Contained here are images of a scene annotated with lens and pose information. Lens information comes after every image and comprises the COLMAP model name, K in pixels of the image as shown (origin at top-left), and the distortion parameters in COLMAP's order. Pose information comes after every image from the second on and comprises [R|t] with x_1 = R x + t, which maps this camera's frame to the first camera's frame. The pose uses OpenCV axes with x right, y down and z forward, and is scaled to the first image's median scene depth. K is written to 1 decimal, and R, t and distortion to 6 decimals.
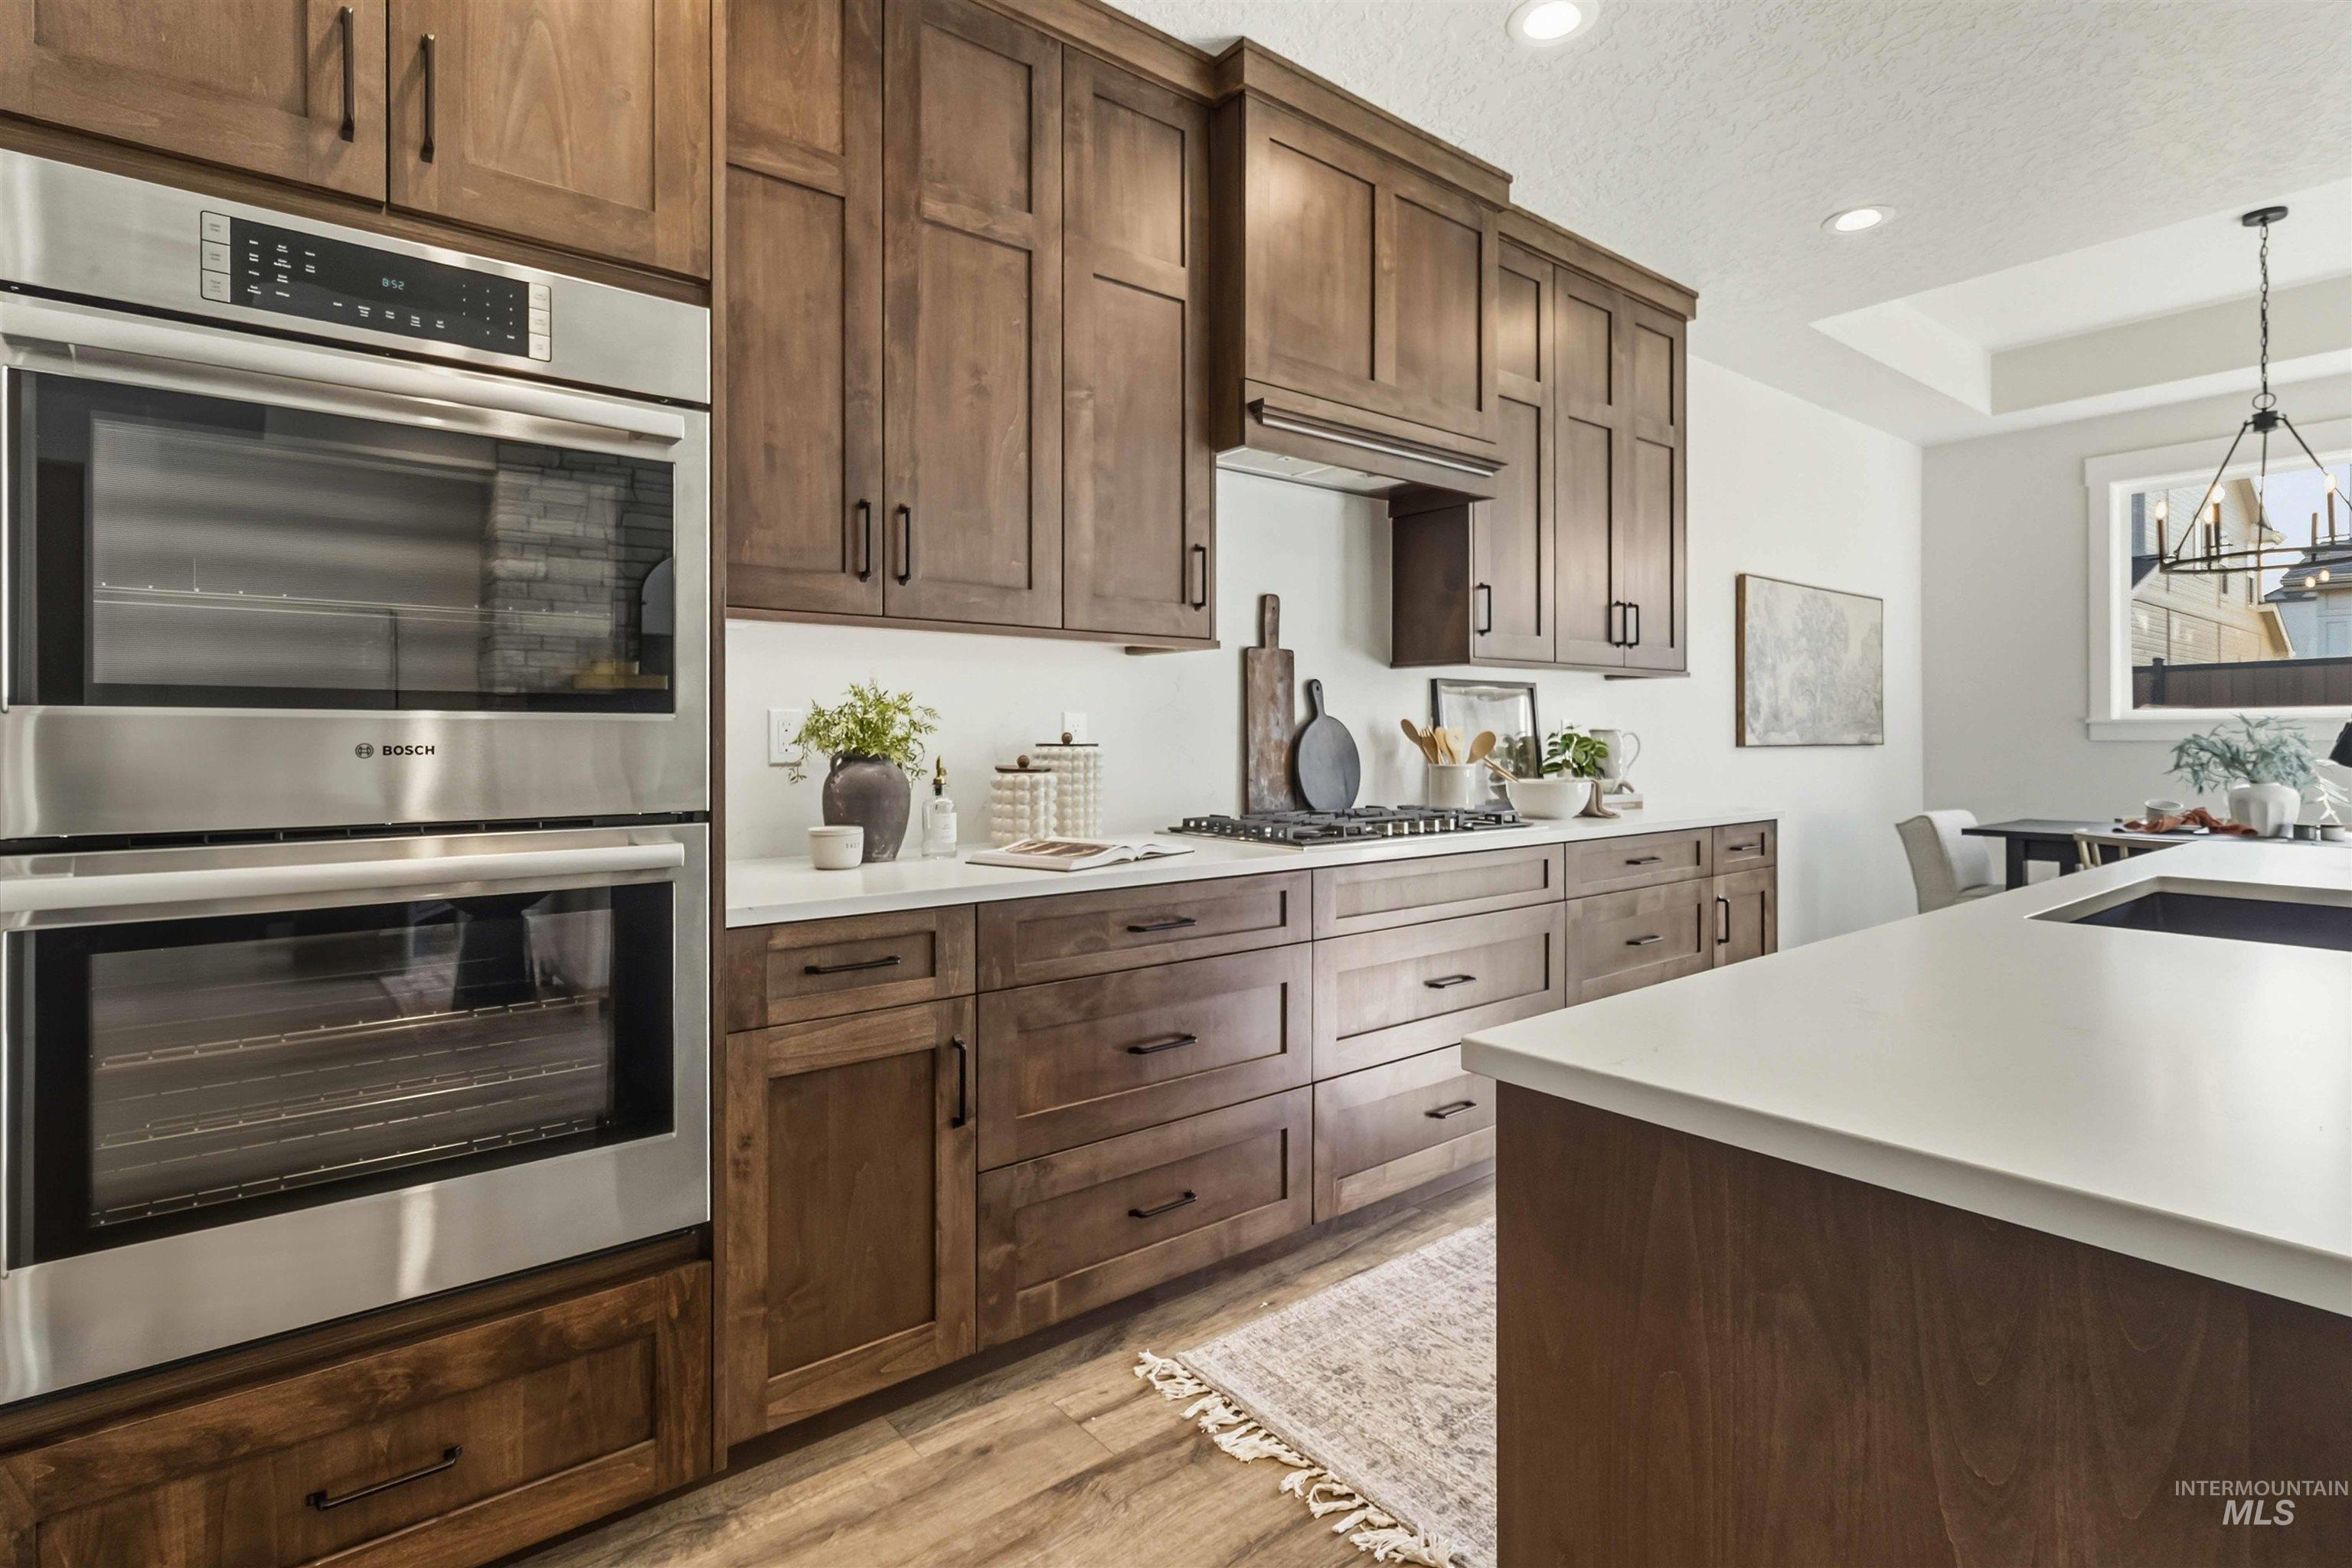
lens RADIAL K [[1175.7, 0, 1222.4], [0, 1175.7, 735.0], [0, 0, 1]] dist [0.000428, 0.000242]
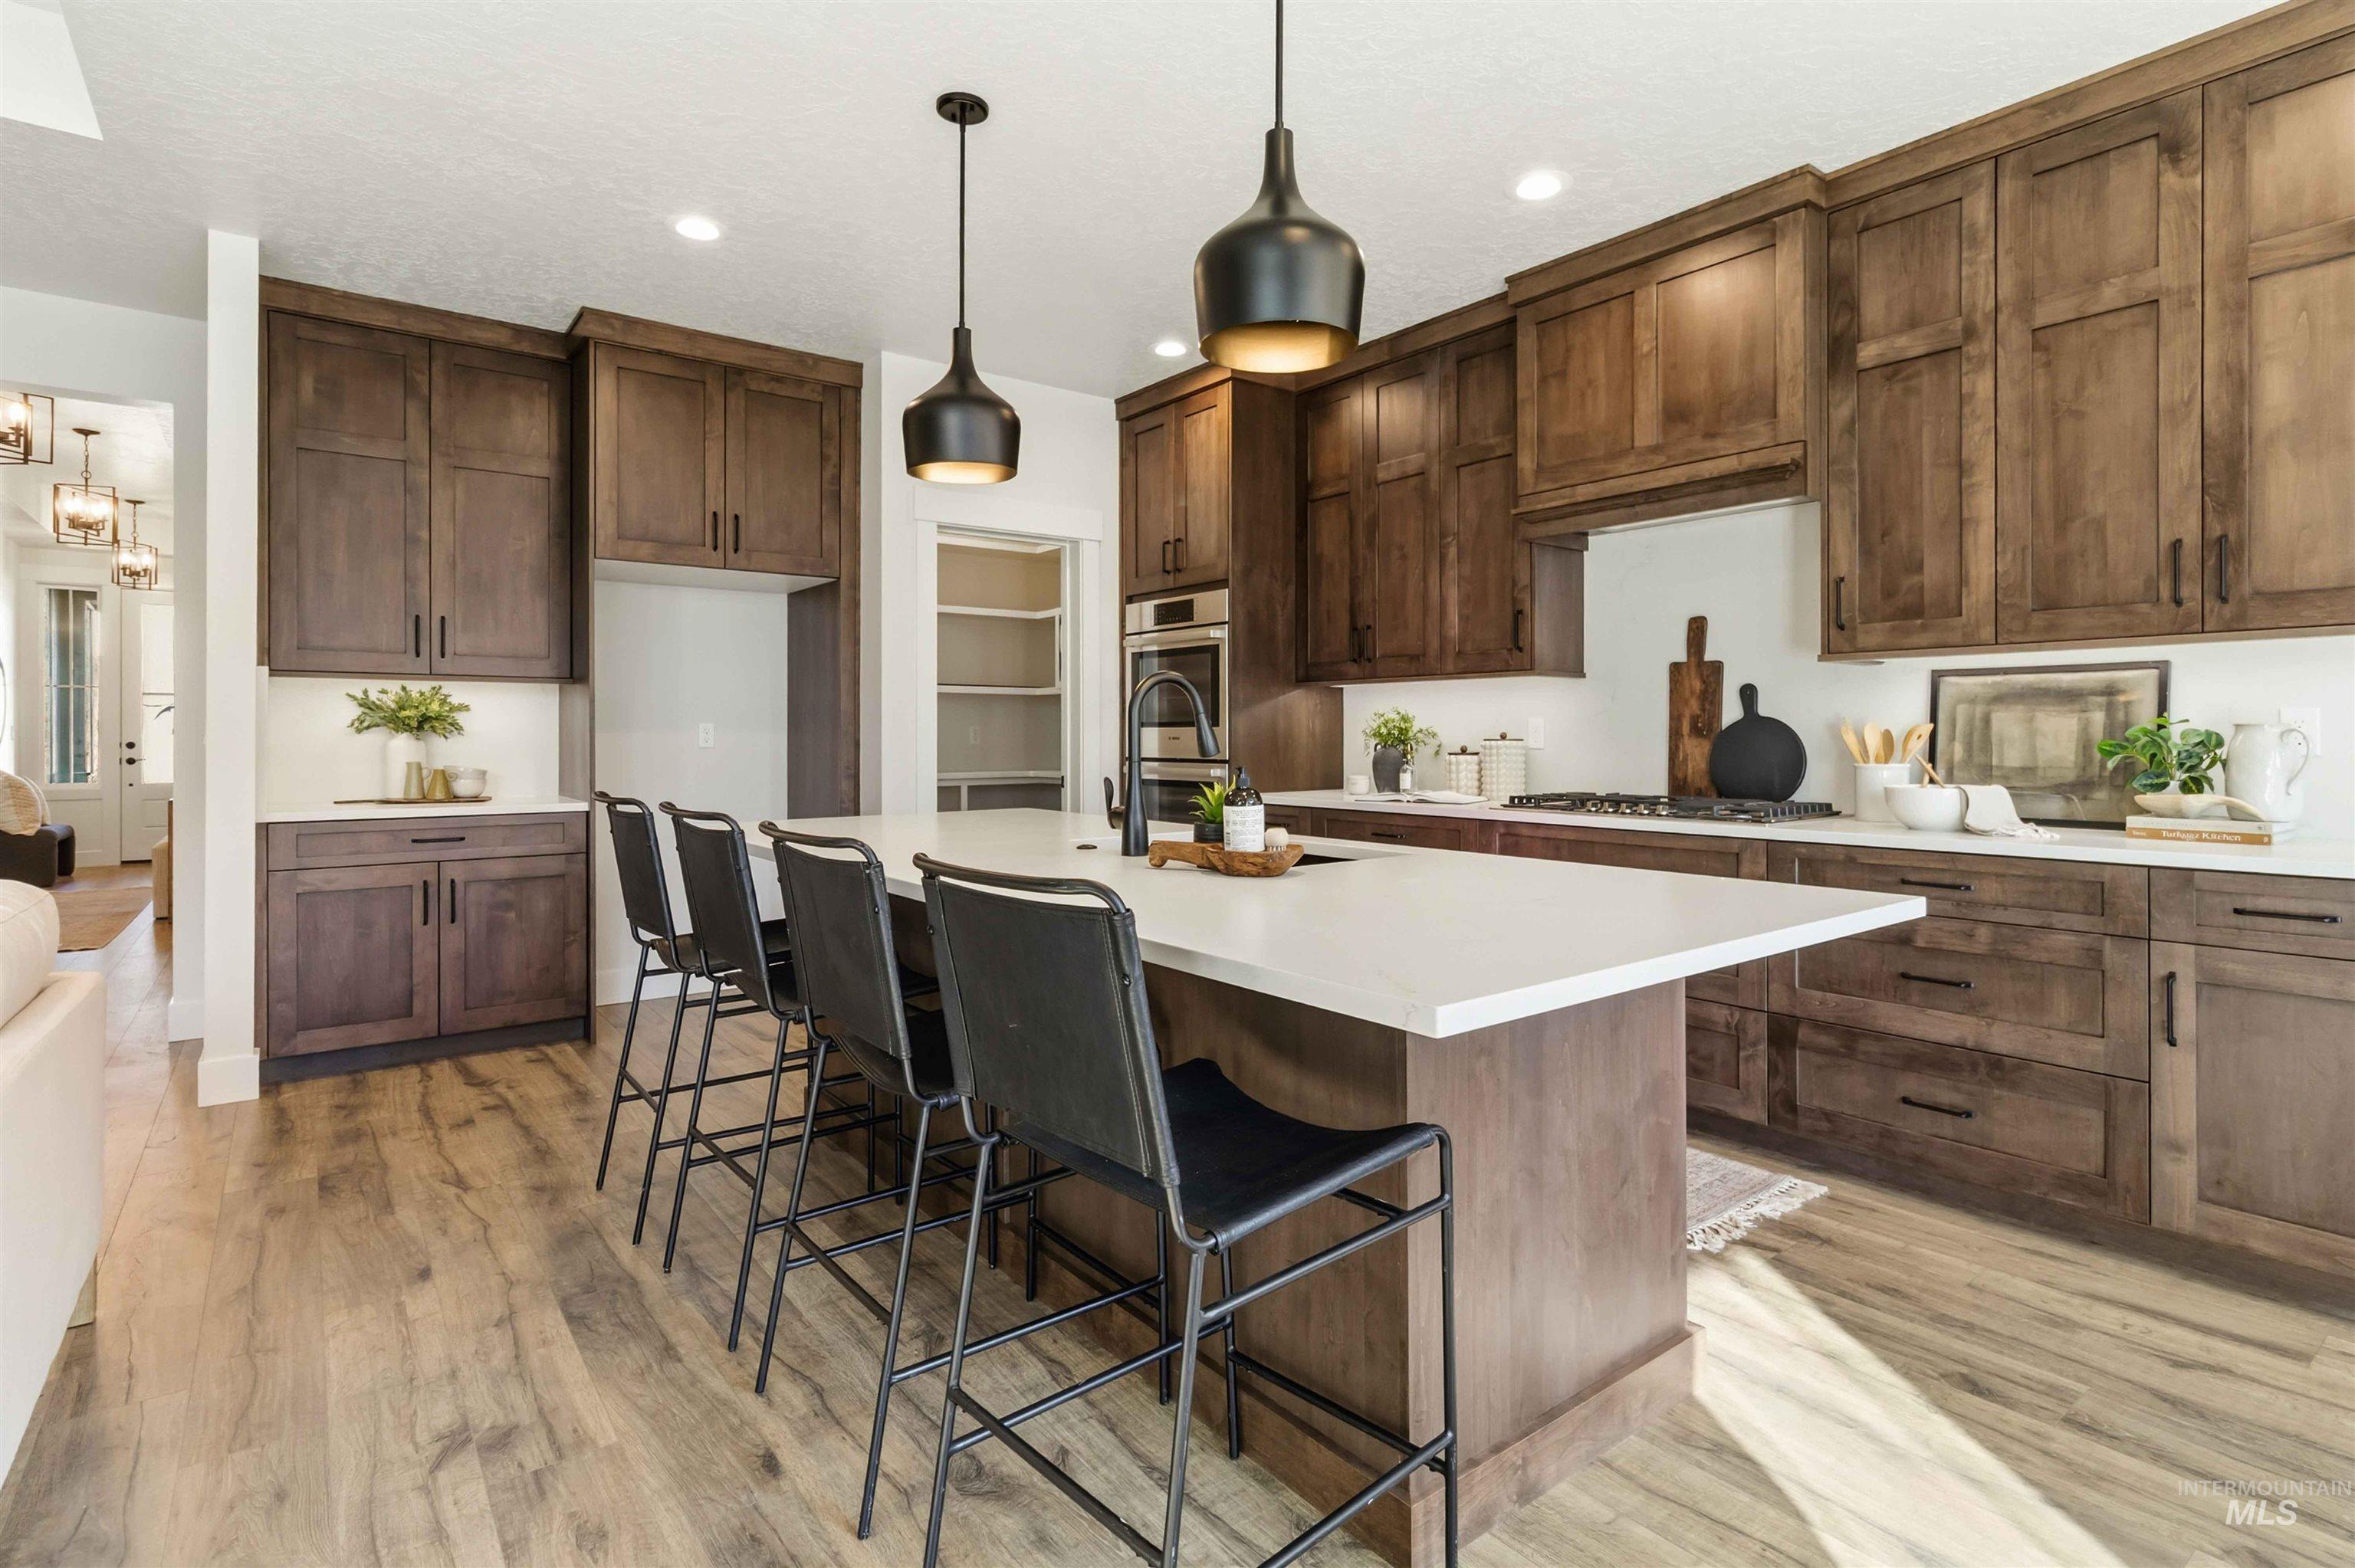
lens RADIAL K [[1144.8, 0, 1214.8], [0, 1144.8, 739.2], [0, 0, 1]] dist [0.000301, 0.000430]
pose [[-0.029136, 0.004435, -0.999566, 1.775130], [0.002517, 0.999987, 0.004364, -0.000588], [0.999572, -0.002388, -0.029147, 0.775700]]
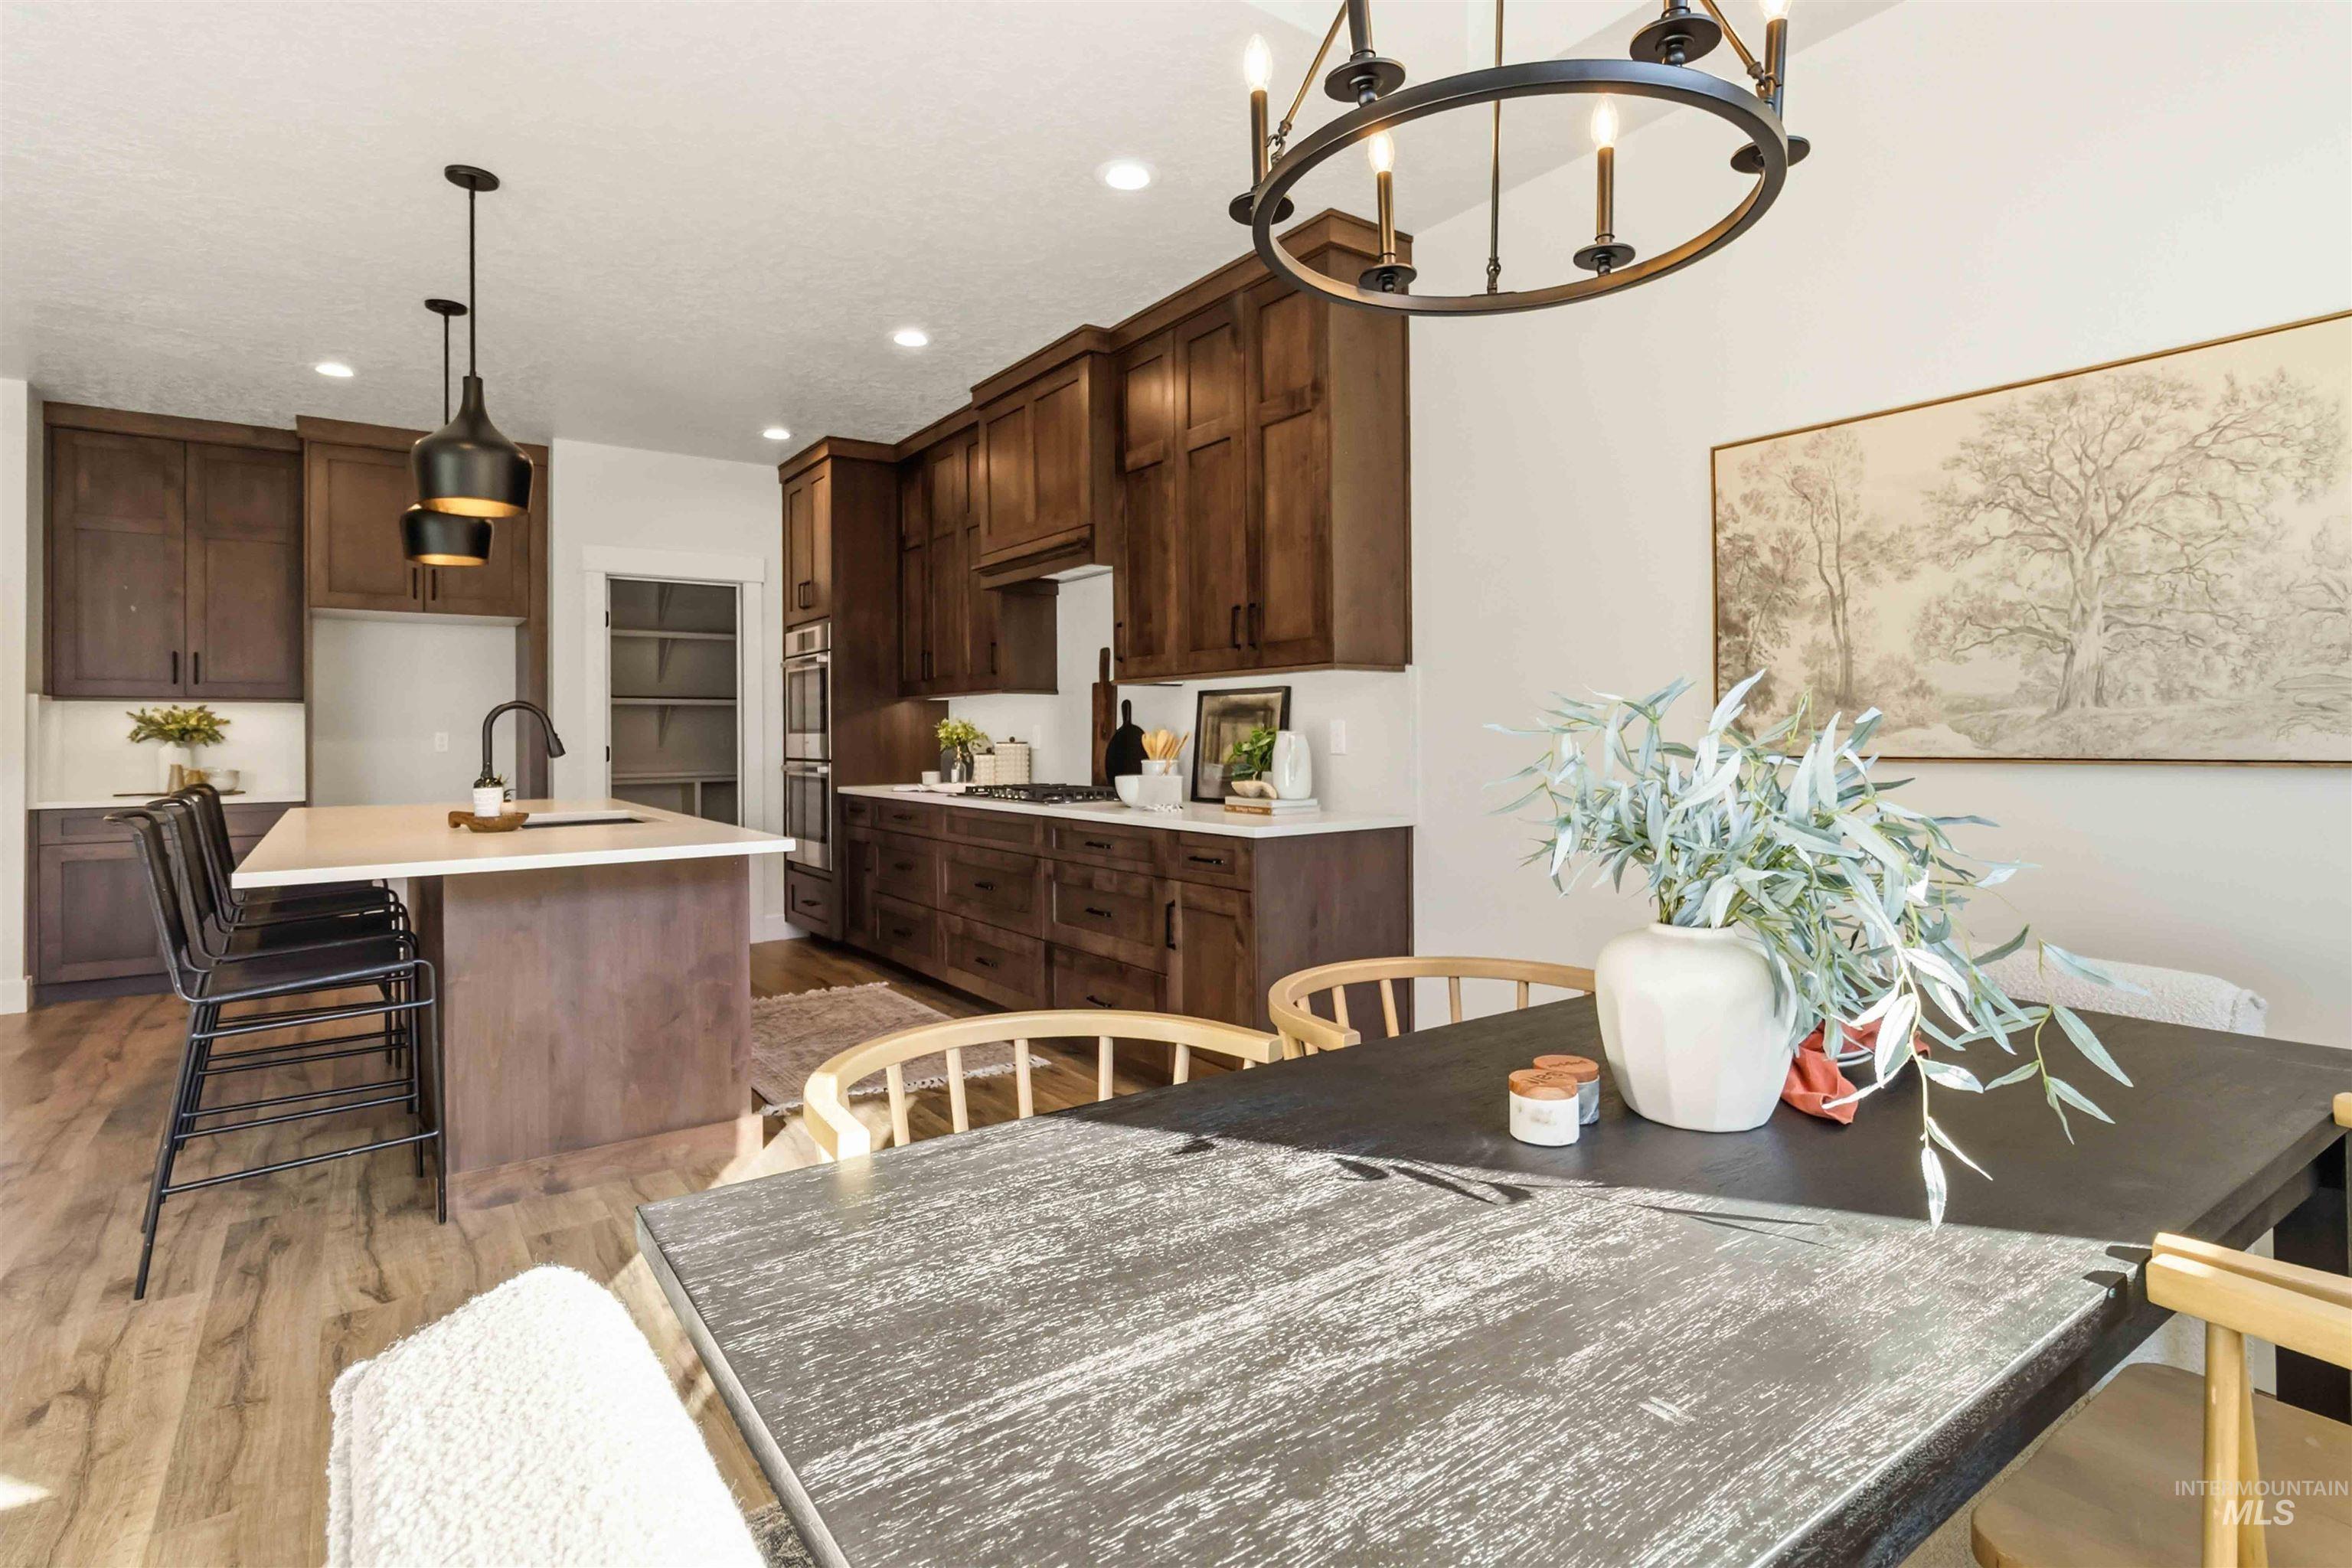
lens RADIAL K [[1166.3, 0, 1219.1], [0, 1166.3, 731.0], [0, 0, 1]] dist [0.001419, -0.000849]
pose [[-0.062736, -0.000194, -0.998030, 2.291417], [0.008481, 0.999964, -0.000728, -0.009185], [0.997994, -0.008510, -0.062732, 1.801503]]
